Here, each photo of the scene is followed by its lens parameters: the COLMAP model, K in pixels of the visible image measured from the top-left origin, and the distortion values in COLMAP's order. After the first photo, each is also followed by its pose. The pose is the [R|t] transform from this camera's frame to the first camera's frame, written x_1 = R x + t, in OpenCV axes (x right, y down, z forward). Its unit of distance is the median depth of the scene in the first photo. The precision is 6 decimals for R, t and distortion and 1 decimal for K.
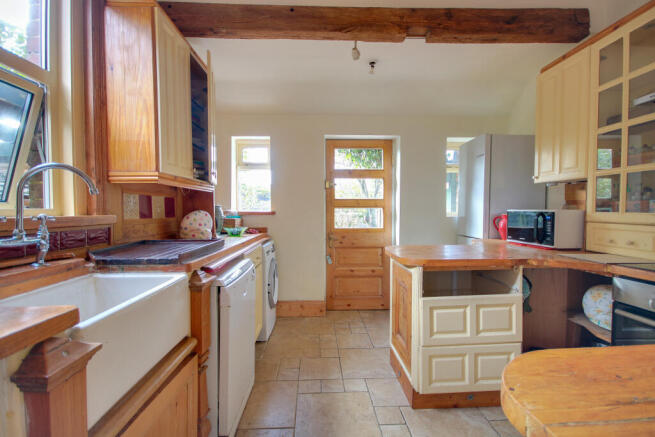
lens RADIAL K [[308.6, 0, 328.4], [0, 308.6, 220.5], [0, 0, 1]] dist [0.000355, -0.000509]
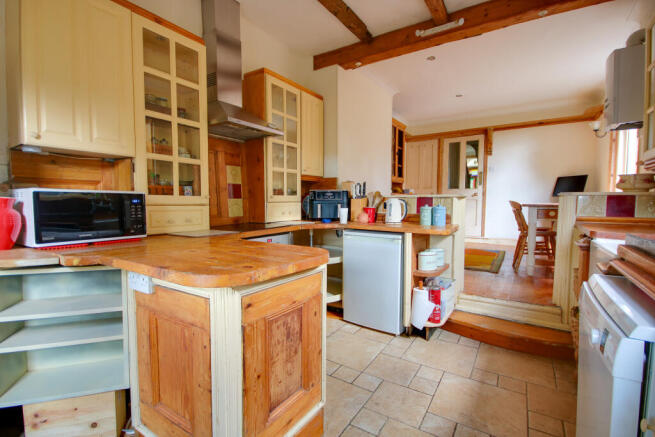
lens RADIAL K [[308.6, 0, 328.4], [0, 308.6, 220.5], [0, 0, 1]] dist [0.000355, -0.000509]
pose [[-0.803740, -0.042332, 0.593473, -0.204720], [0.011906, 0.996122, 0.087177, -0.026425], [-0.594862, 0.077133, -0.800119, 1.563881]]
